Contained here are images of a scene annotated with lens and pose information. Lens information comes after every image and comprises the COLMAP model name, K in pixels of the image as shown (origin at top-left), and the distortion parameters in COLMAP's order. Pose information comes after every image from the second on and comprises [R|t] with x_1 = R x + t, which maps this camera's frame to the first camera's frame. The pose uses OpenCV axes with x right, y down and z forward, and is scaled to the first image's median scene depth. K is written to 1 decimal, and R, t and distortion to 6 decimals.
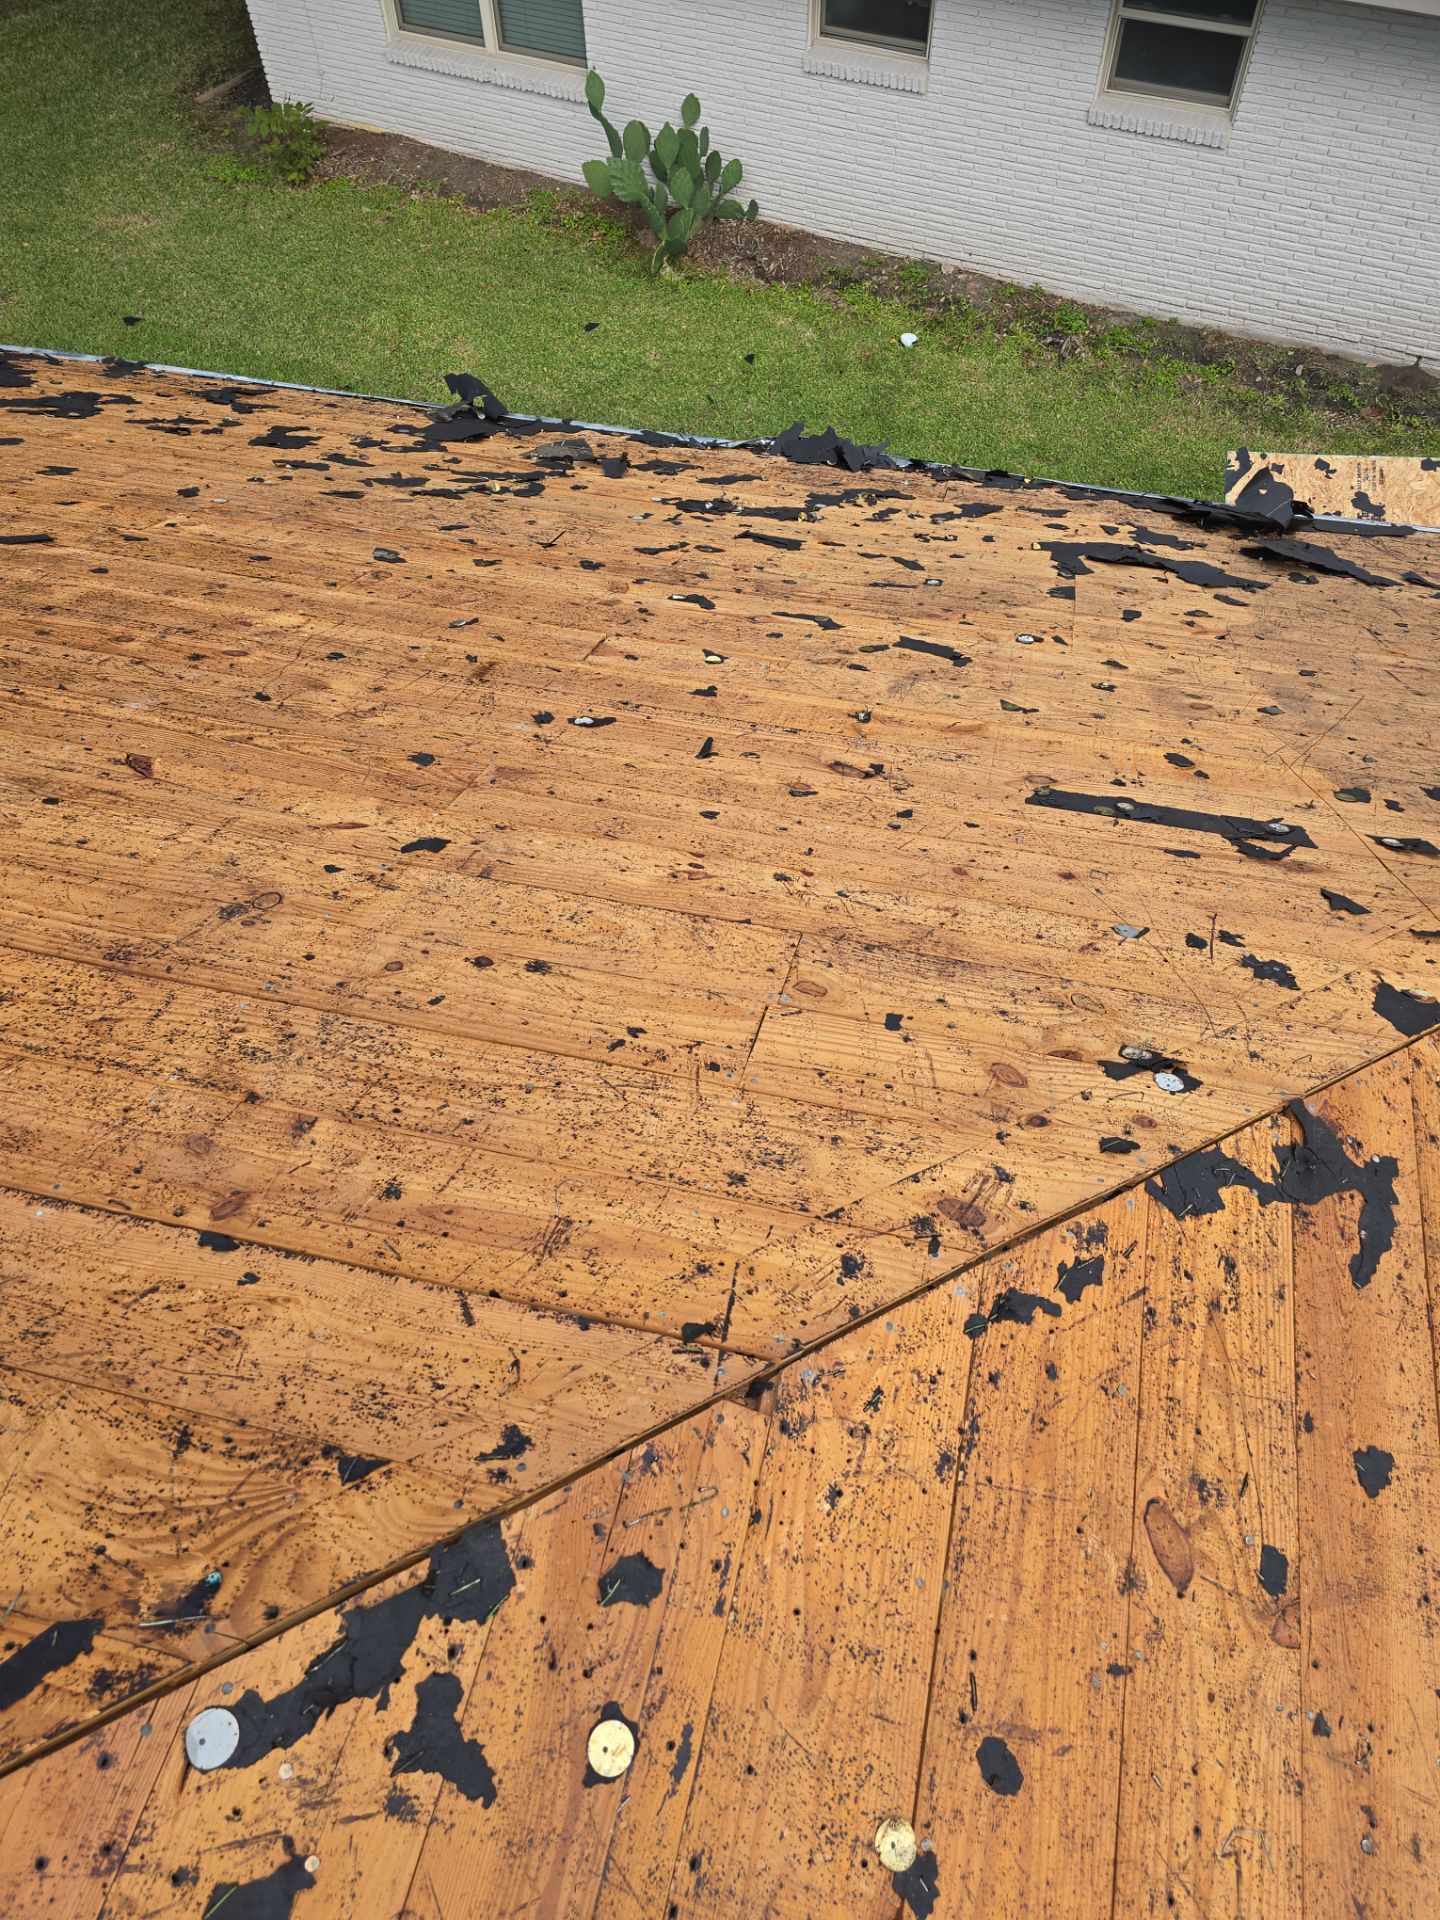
lens RADIAL K [[1314.3, 0, 719.0], [0, 1314.3, 950.3], [0, 0, 1]] dist [0.081740, -0.070850]
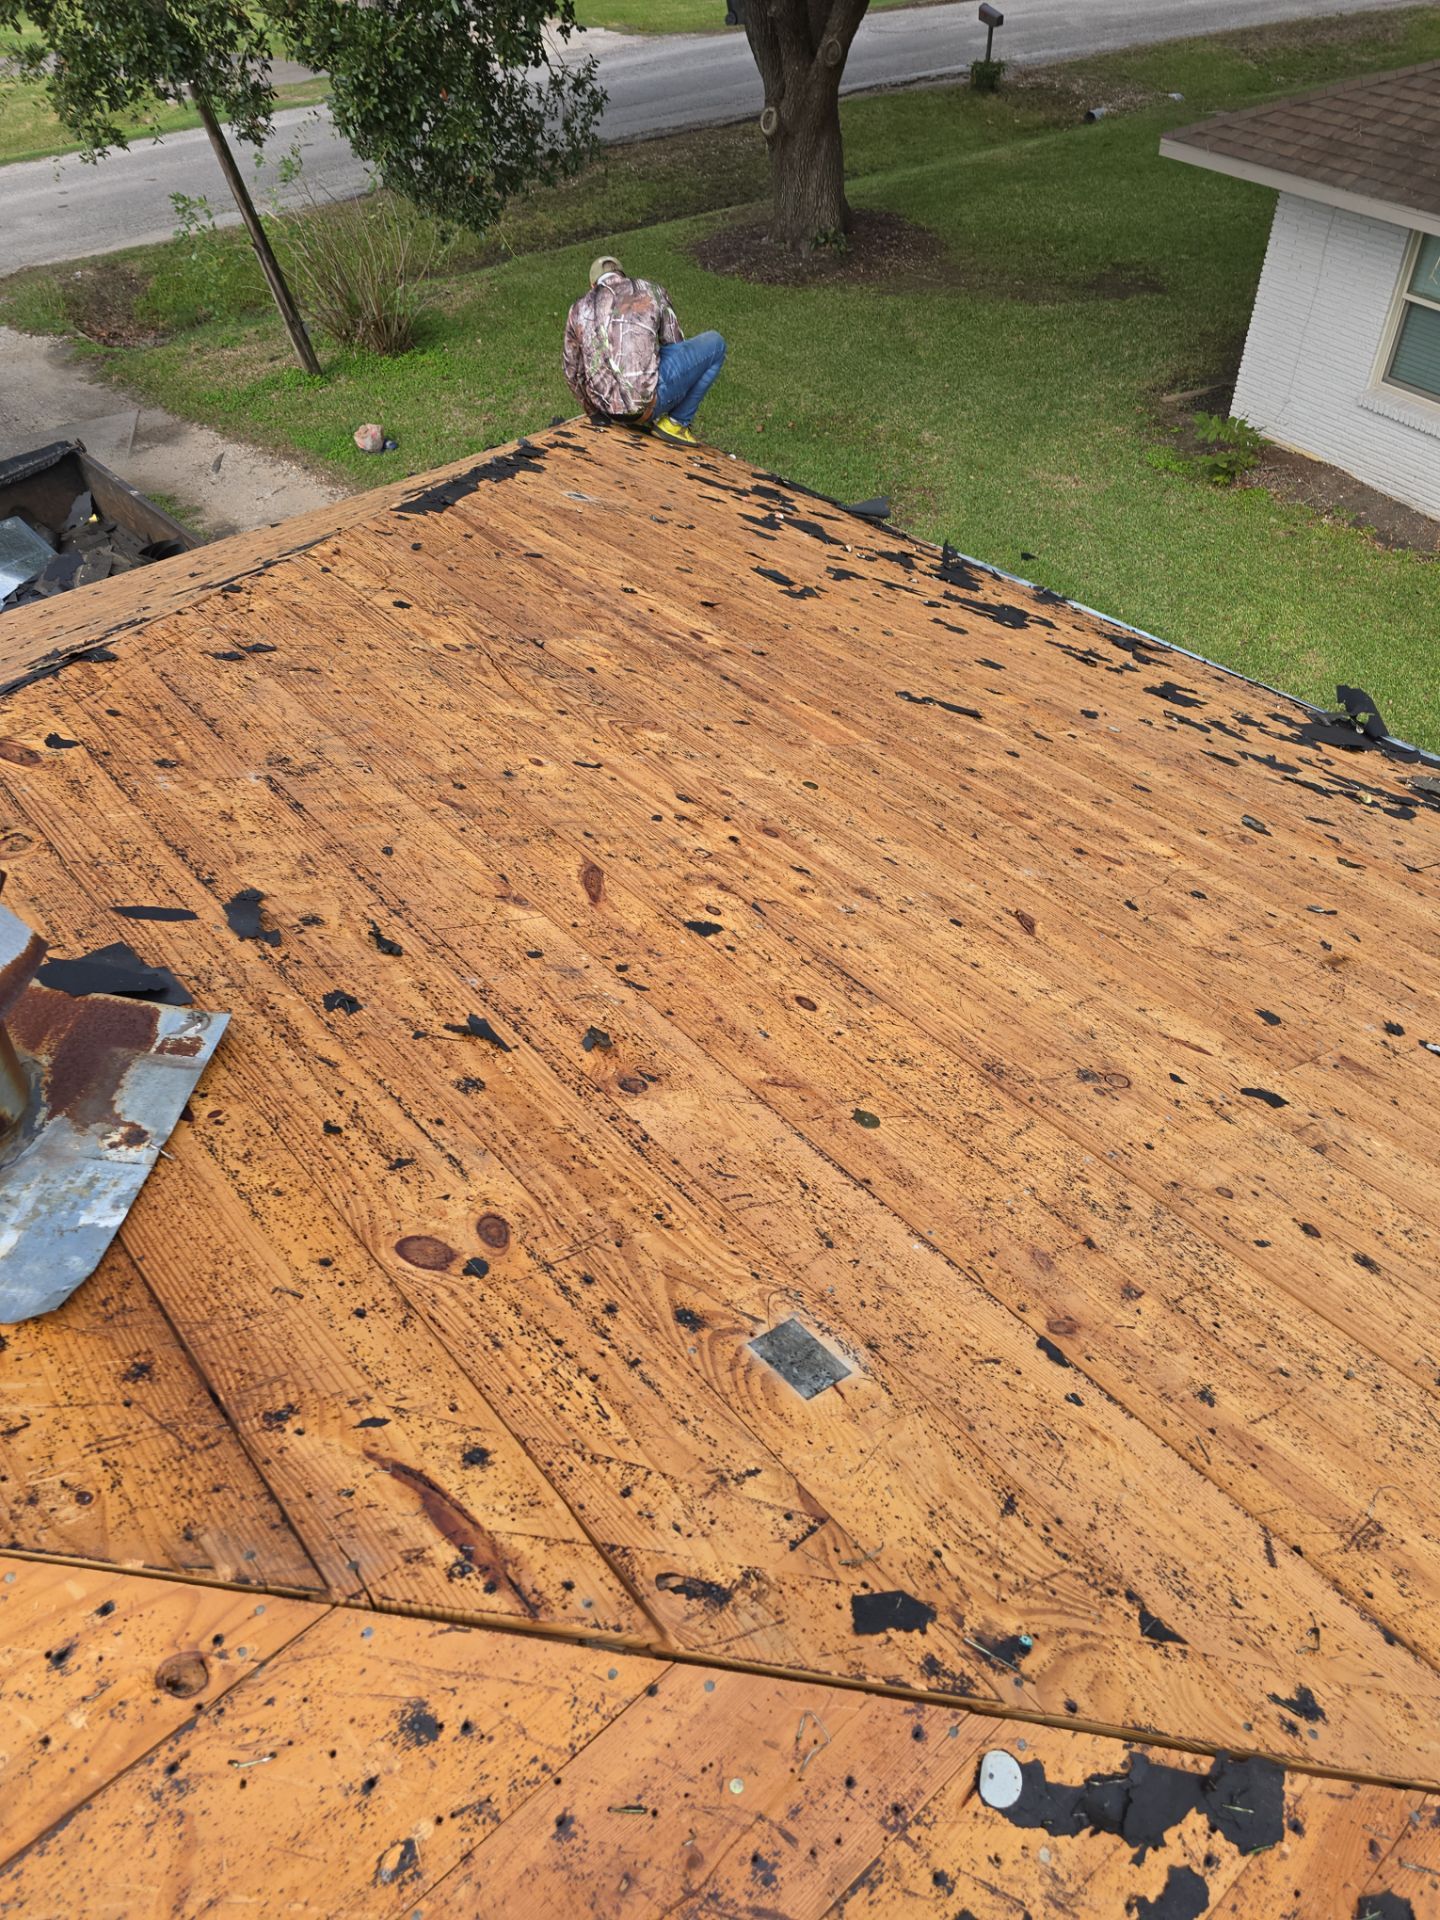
lens RADIAL K [[1301.7, 0, 721.0], [0, 1301.7, 945.7], [0, 0, 1]] dist [0.076862, -0.054451]
pose [[0.812878, 0.392185, -0.430604, -0.108559], [-0.460150, 0.885673, -0.062003, 0.047600], [0.357058, 0.248543, 0.900409, -0.066752]]
